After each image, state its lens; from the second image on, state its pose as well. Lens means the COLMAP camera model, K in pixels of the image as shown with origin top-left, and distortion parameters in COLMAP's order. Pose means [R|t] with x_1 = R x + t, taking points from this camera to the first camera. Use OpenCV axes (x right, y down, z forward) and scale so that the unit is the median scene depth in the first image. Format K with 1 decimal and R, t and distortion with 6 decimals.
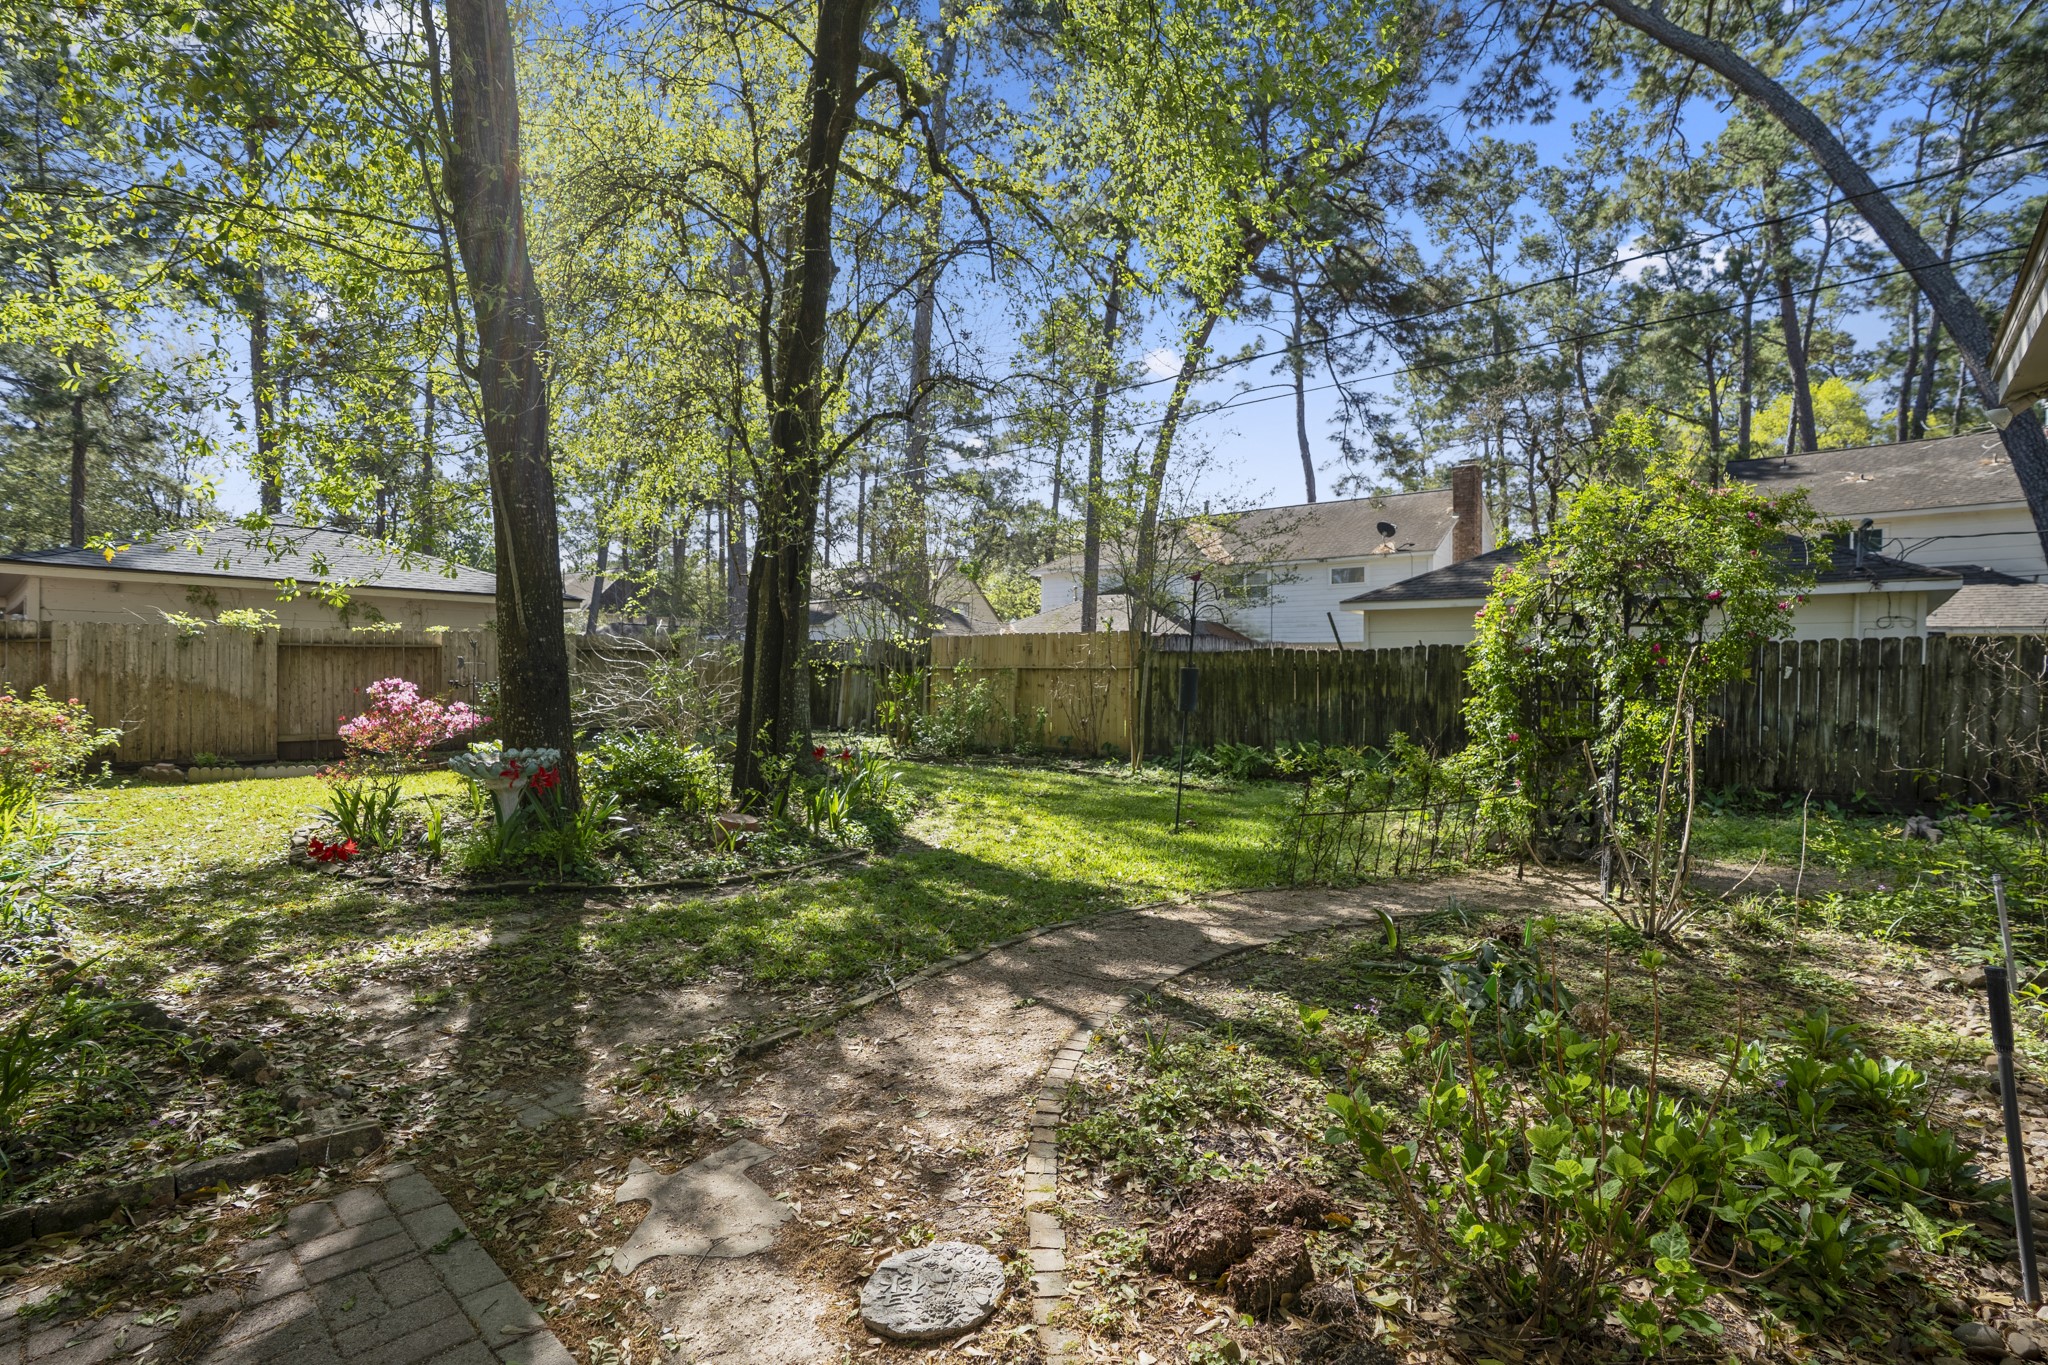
lens RADIAL K [[948.7, 0, 1026.2], [0, 948.7, 673.6], [0, 0, 1]] dist [-0.030148, 0.000000]
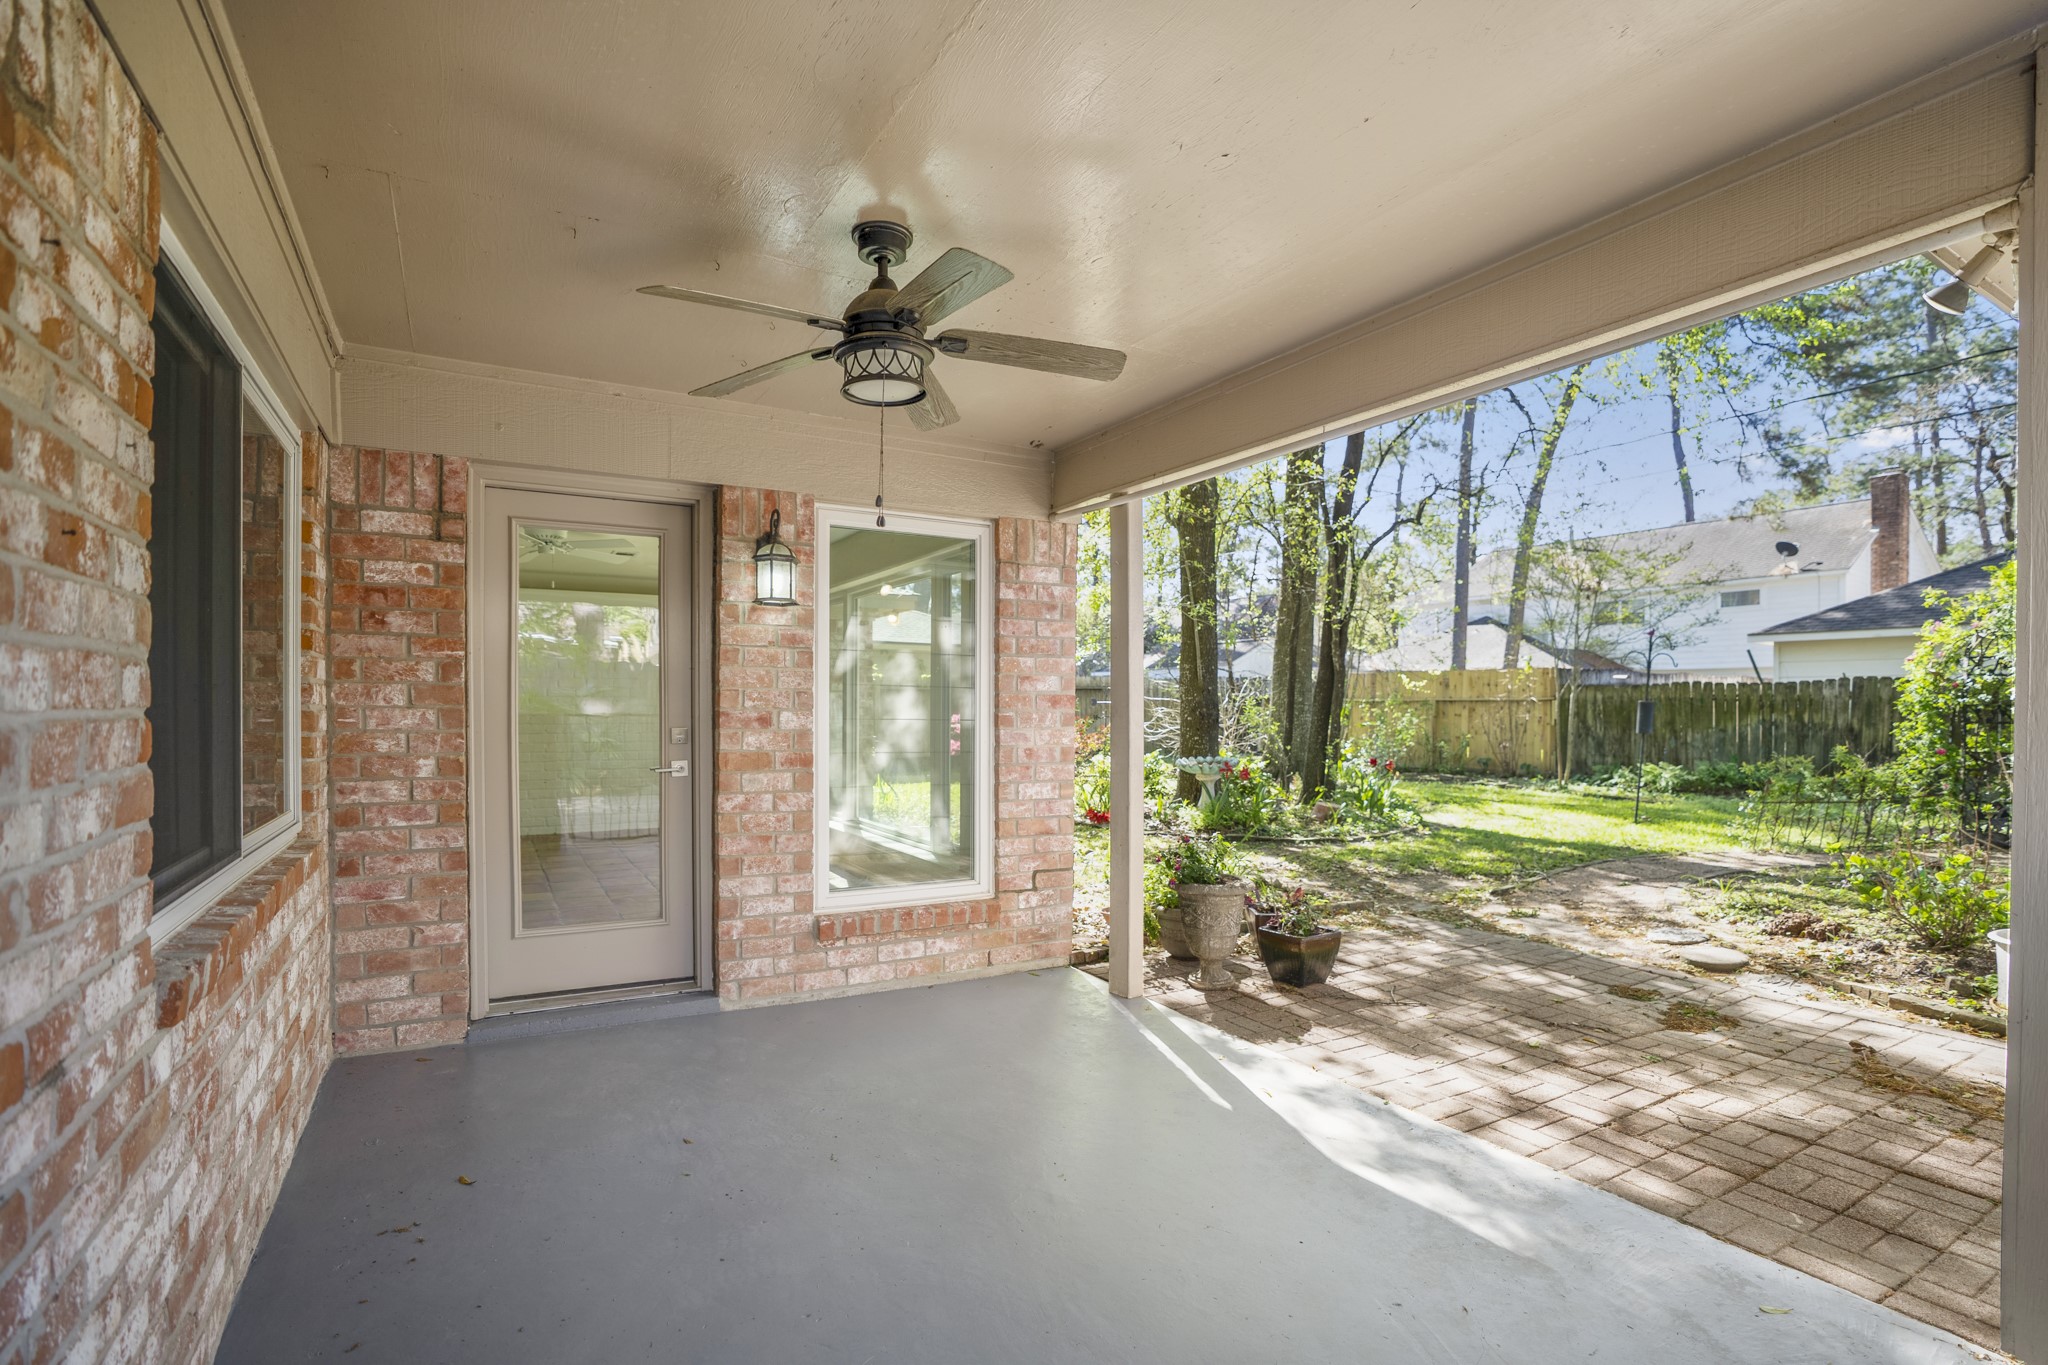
lens RADIAL K [[972.1, 0, 1033.6], [0, 972.1, 716.1], [0, 0, 1]] dist [-0.000808, 0.000576]
pose [[0.960338, -0.007370, -0.278742, -0.165300], [0.011018, 0.999873, 0.011523, -0.006496], [0.278622, -0.014137, 0.960297, -0.338738]]
